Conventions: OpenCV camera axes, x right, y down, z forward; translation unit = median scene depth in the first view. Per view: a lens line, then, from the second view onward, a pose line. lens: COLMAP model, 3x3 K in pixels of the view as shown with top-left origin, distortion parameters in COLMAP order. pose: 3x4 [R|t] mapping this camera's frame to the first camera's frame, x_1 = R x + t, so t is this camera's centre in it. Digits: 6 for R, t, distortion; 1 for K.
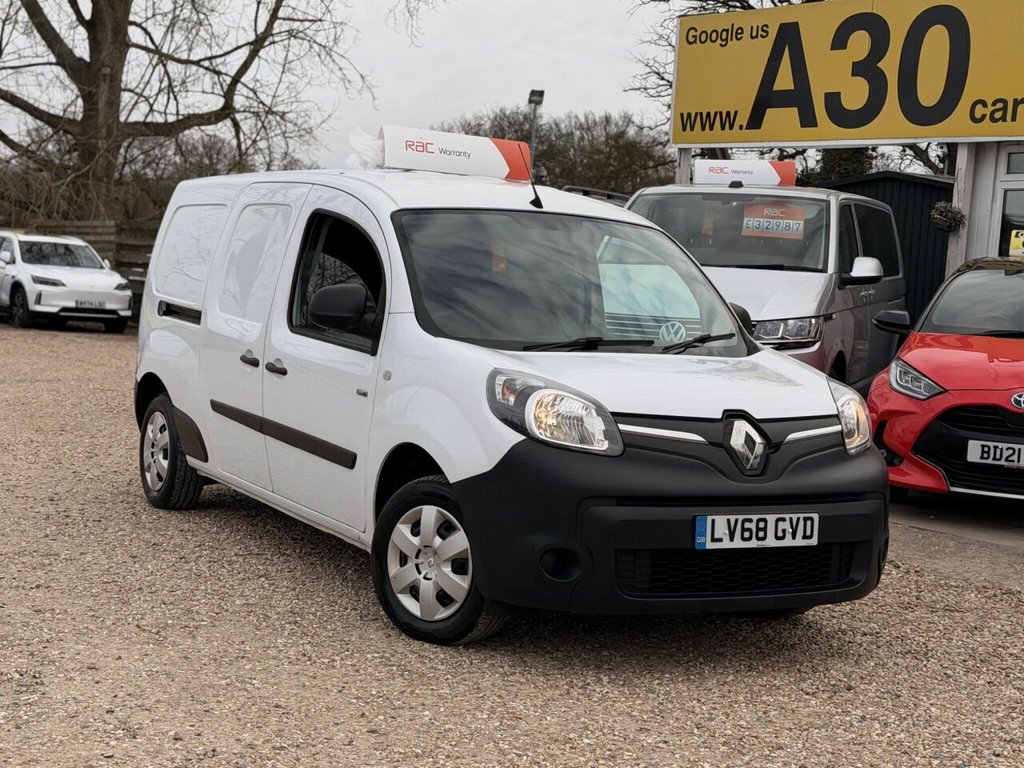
lens RADIAL K [[1643.0, 0, 494.3], [0, 1643.0, 397.1], [0, 0, 1]] dist [0.127413, 0.000000]
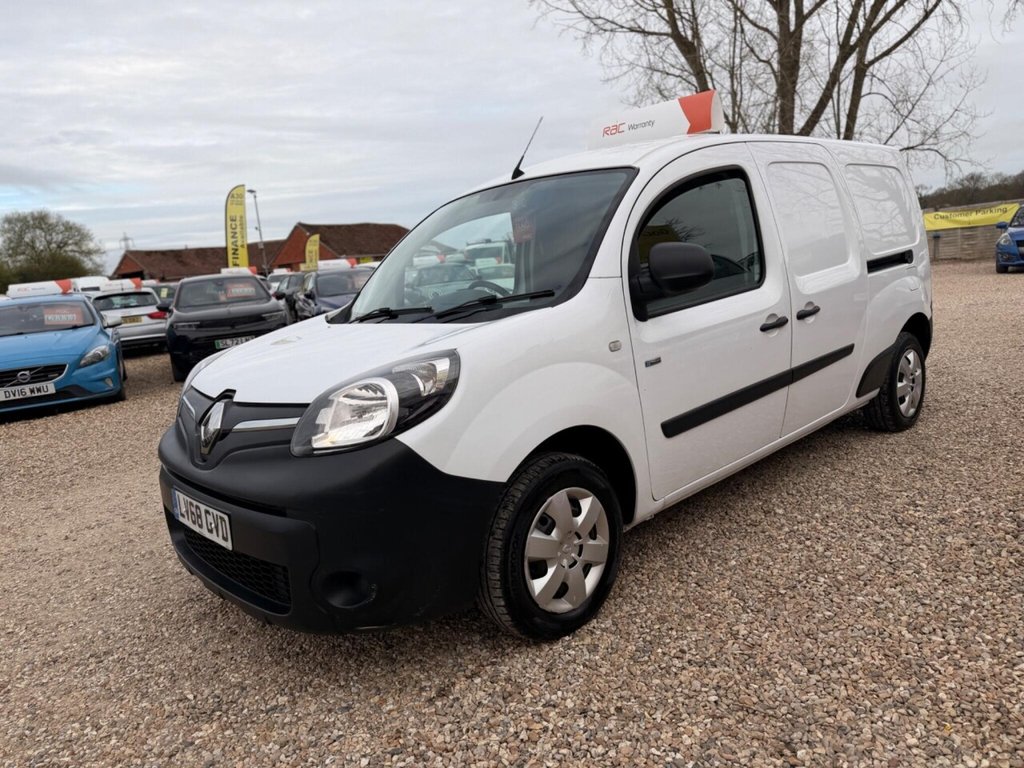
lens RADIAL K [[718.6, 0, 517.2], [0, 718.6, 389.3], [0, 0, 1]] dist [0.021271, -0.026785]
pose [[0.236097, 0.087977, -0.967739, 0.464570], [0.034845, 0.994486, 0.098910, -0.022442], [0.971105, -0.057073, 0.231730, 0.829859]]
